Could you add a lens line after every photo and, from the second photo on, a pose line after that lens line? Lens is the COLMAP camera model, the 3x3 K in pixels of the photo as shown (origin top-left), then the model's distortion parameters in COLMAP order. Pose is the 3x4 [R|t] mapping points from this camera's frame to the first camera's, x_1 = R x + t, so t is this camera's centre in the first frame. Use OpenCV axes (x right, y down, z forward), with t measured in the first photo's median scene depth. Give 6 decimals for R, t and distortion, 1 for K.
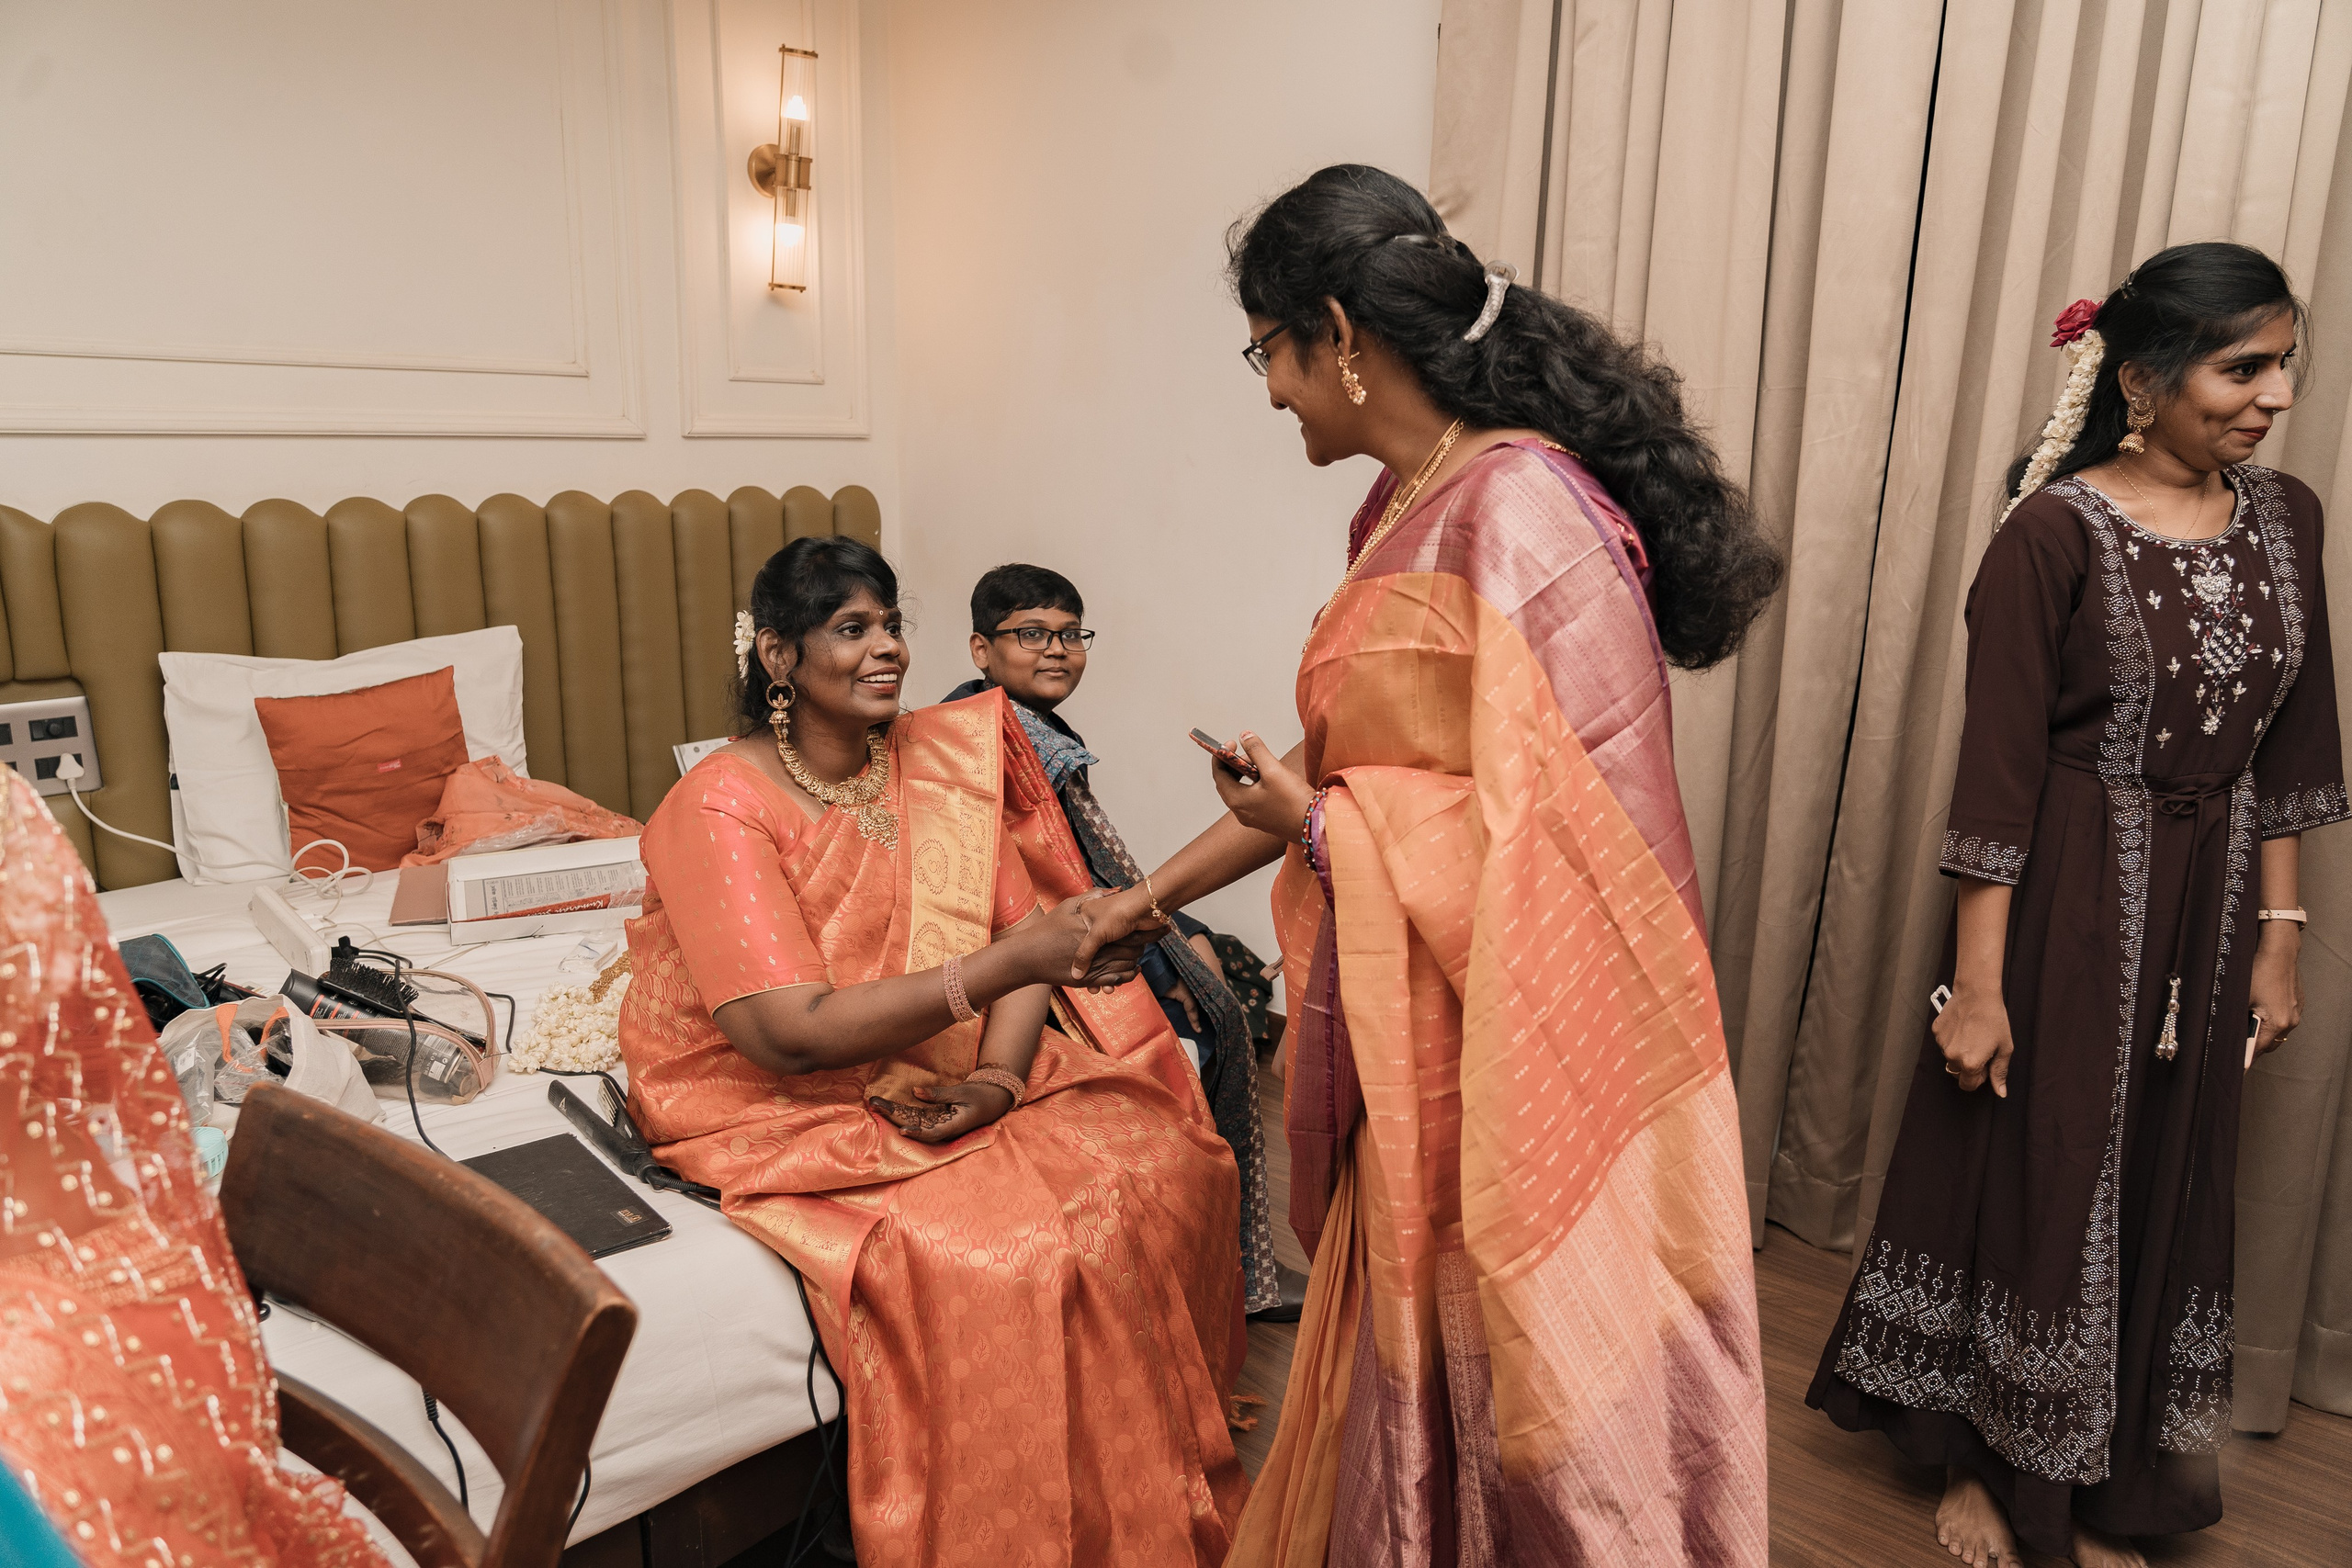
lens RADIAL K [[1613.0, 0, 1166.4], [0, 1613.0, 786.9], [0, 0, 1]] dist [-0.021832, 0.022453]
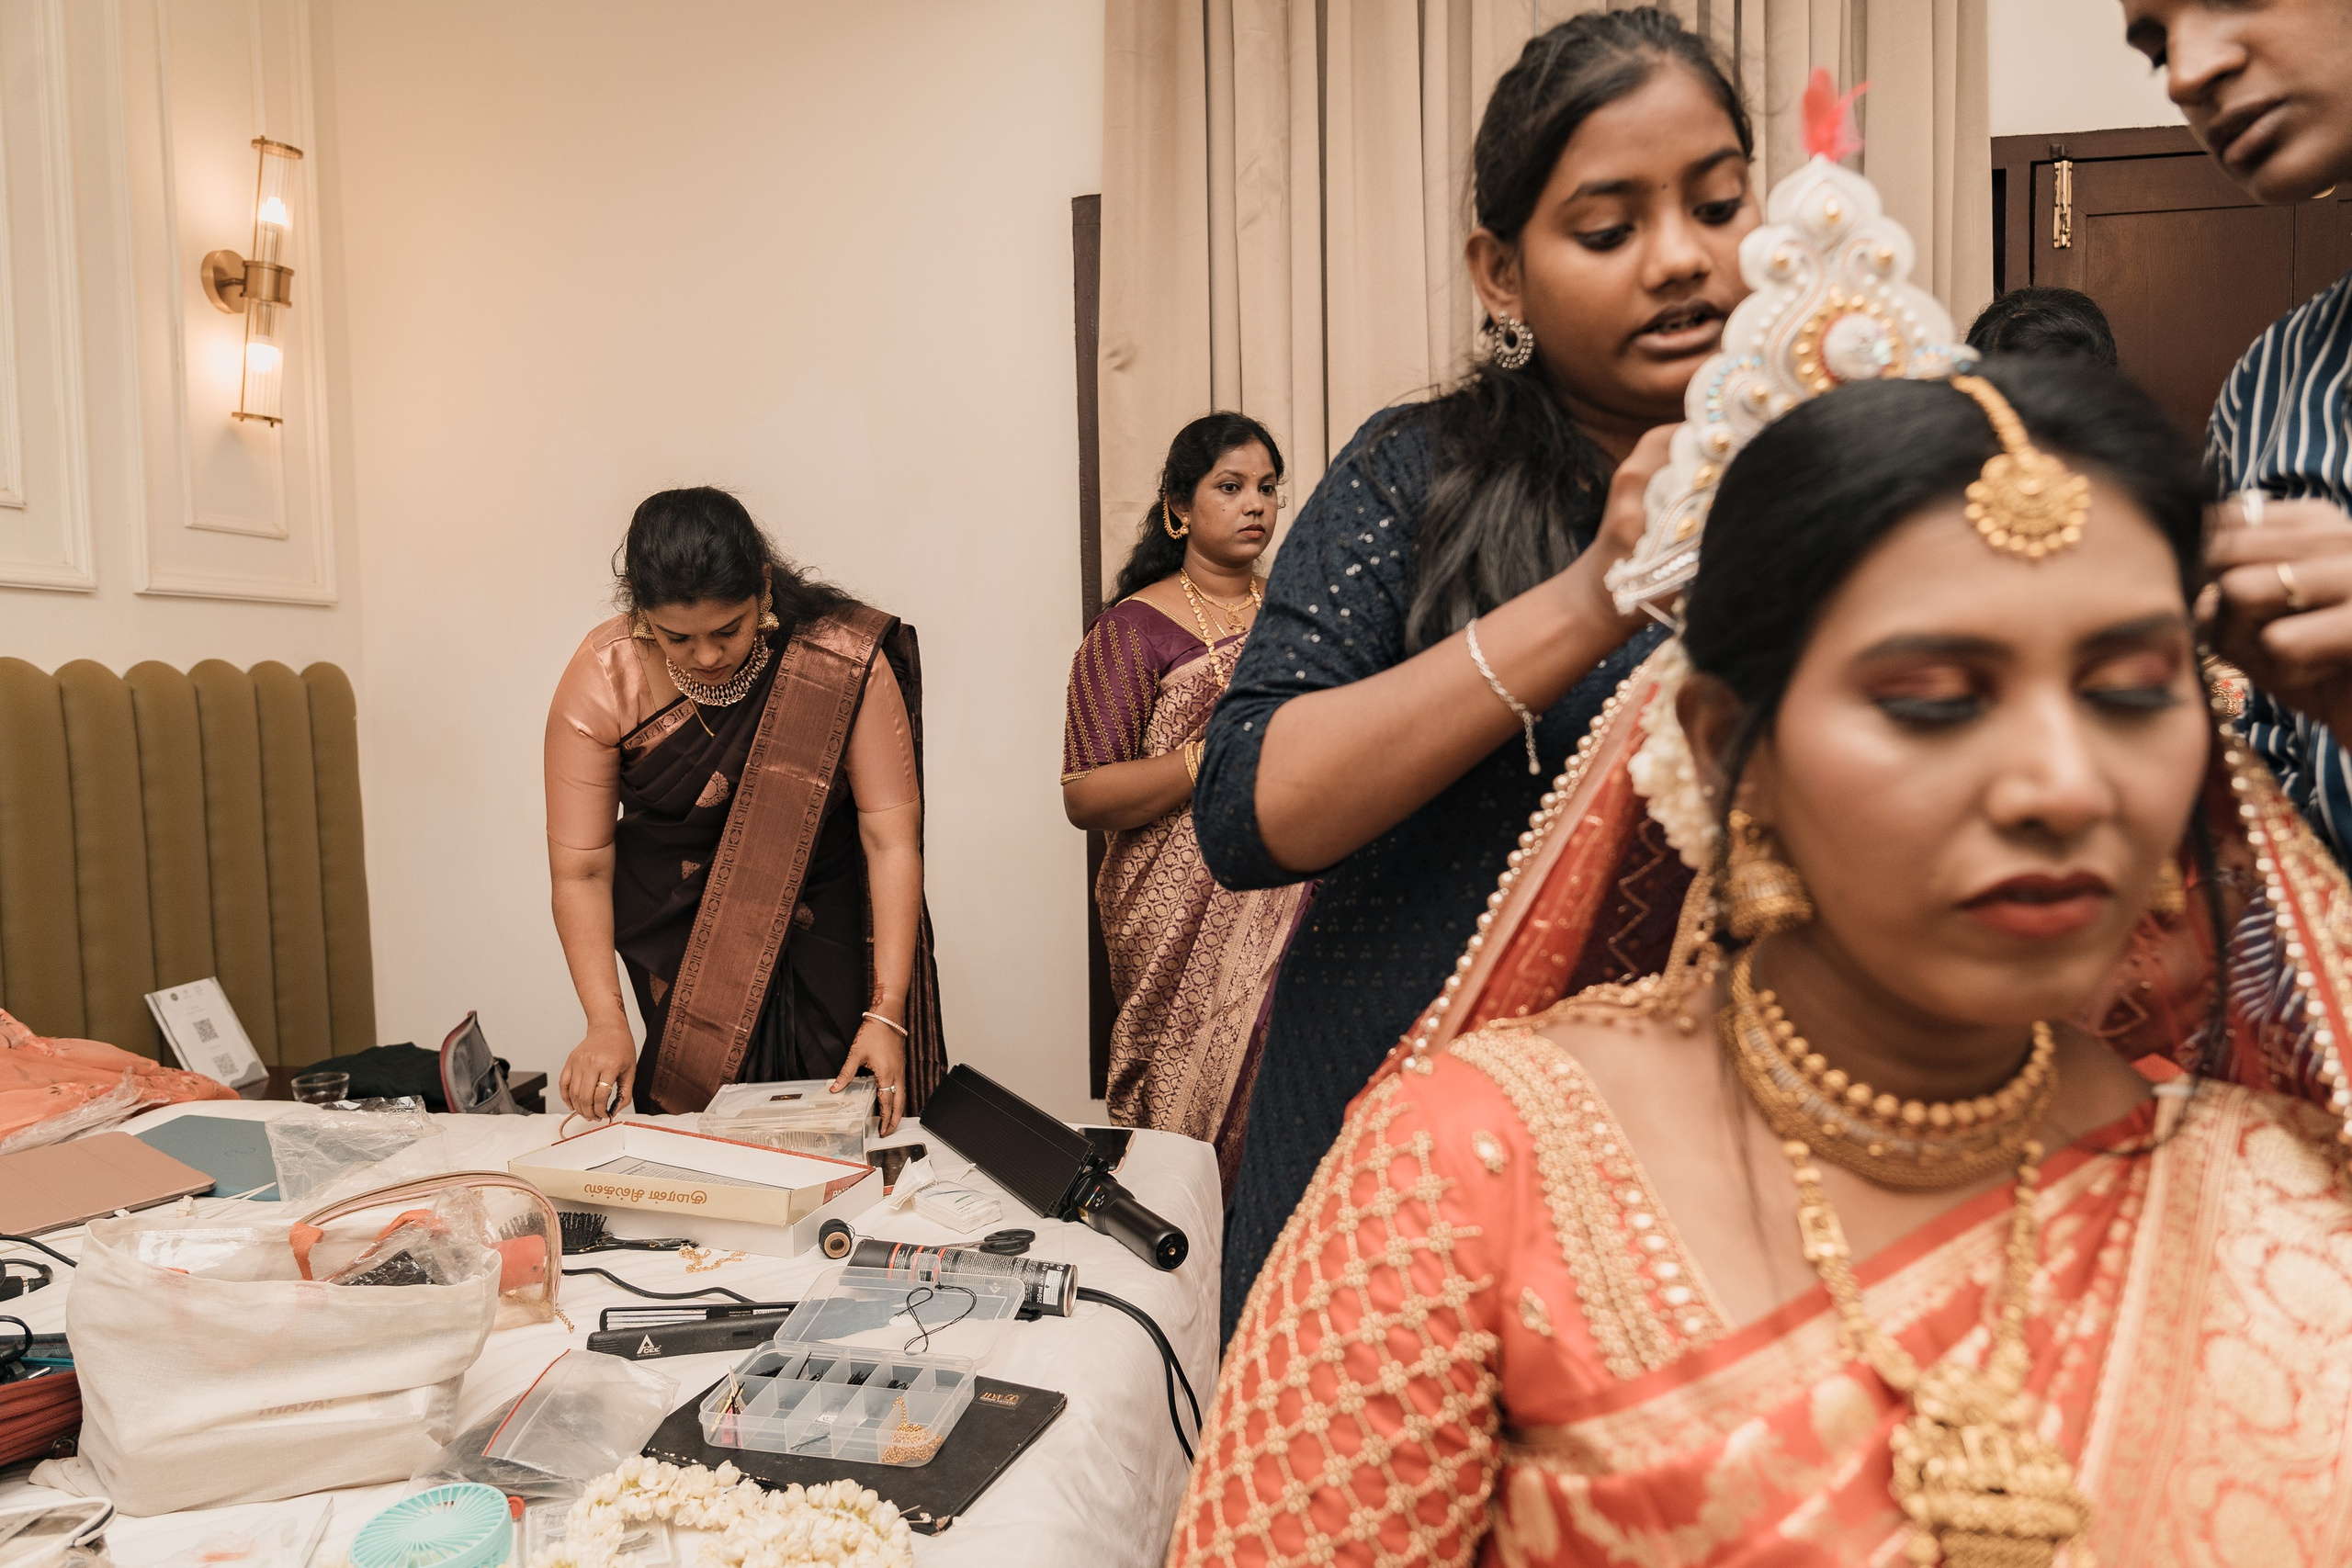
lens RADIAL K [[1613.0, 0, 1180.9], [0, 1613.0, 788.6], [0, 0, 1]] dist [-0.021832, 0.022453]
pose [[0.837815, -0.068006, 0.541702, -0.357896], [0.146902, 0.983699, -0.103710, 0.034390], [-0.525819, 0.166467, 0.834148, 0.122429]]
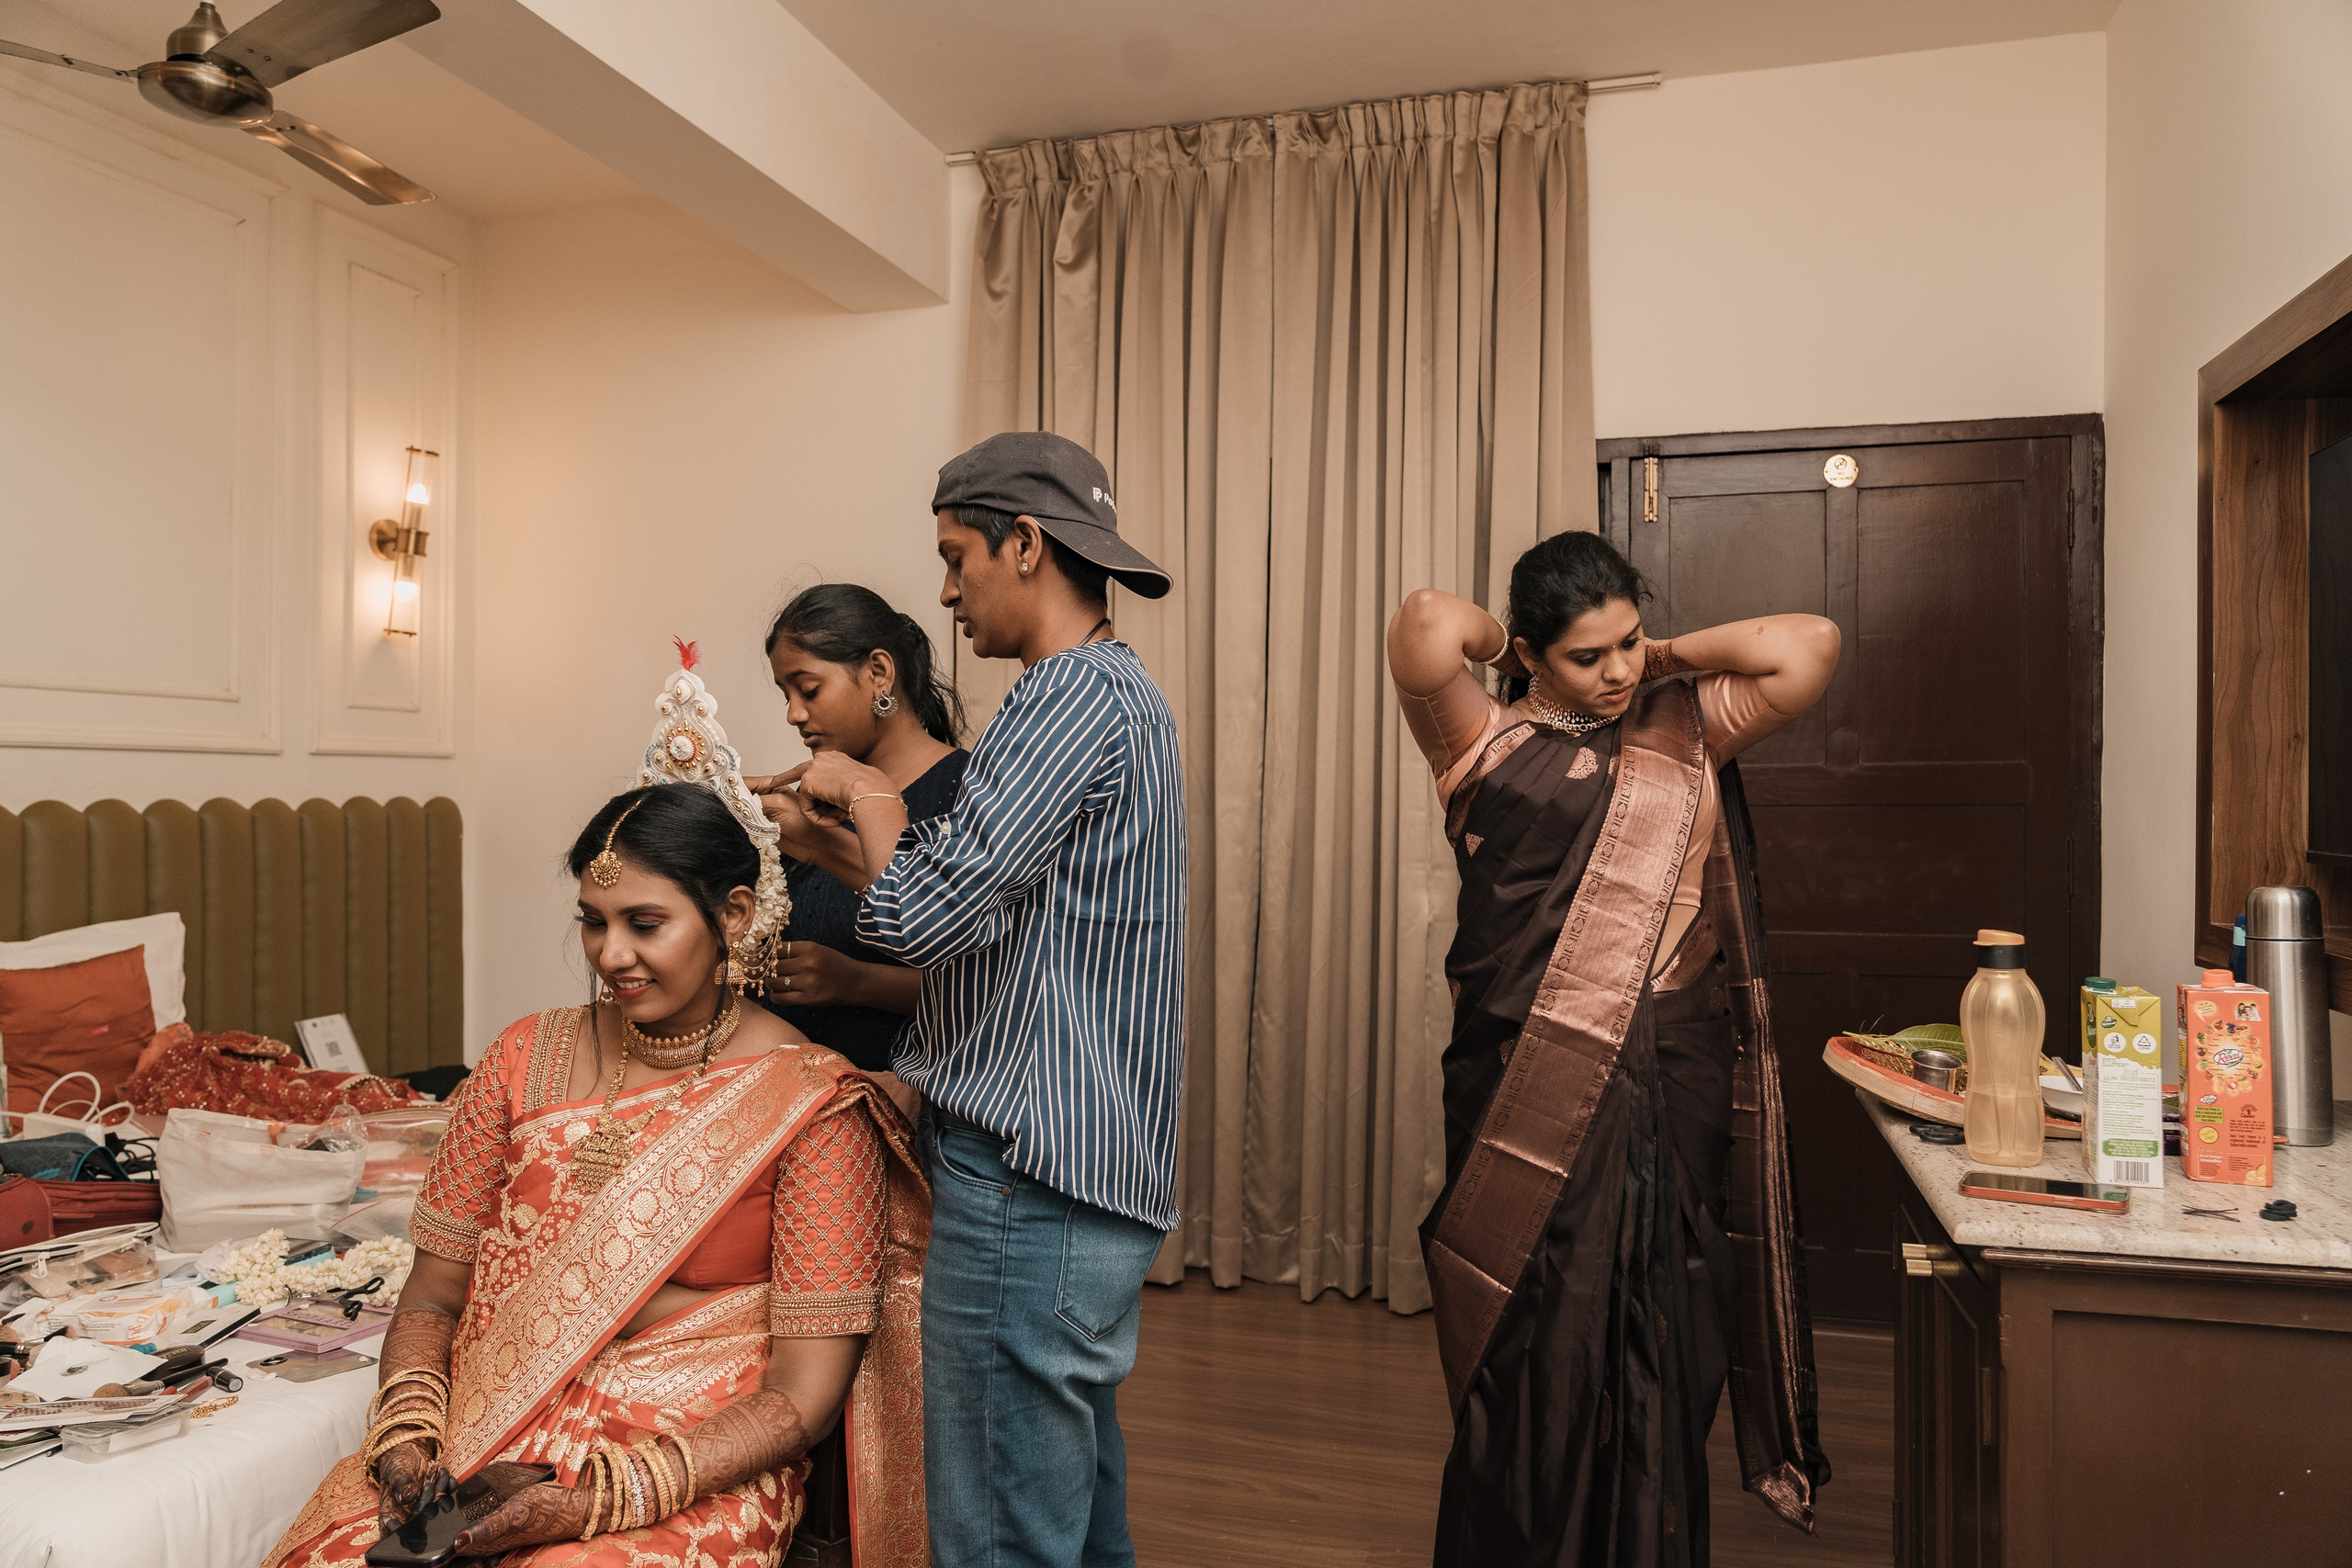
lens RADIAL K [[1613.0, 0, 1164.8], [0, 1613.0, 799.3], [0, 0, 1]] dist [-0.021832, 0.022453]
pose [[0.911828, -0.011373, 0.410415, -0.251469], [0.095154, 0.978254, -0.184298, 0.103482], [-0.399394, 0.207100, 0.893081, -0.328023]]
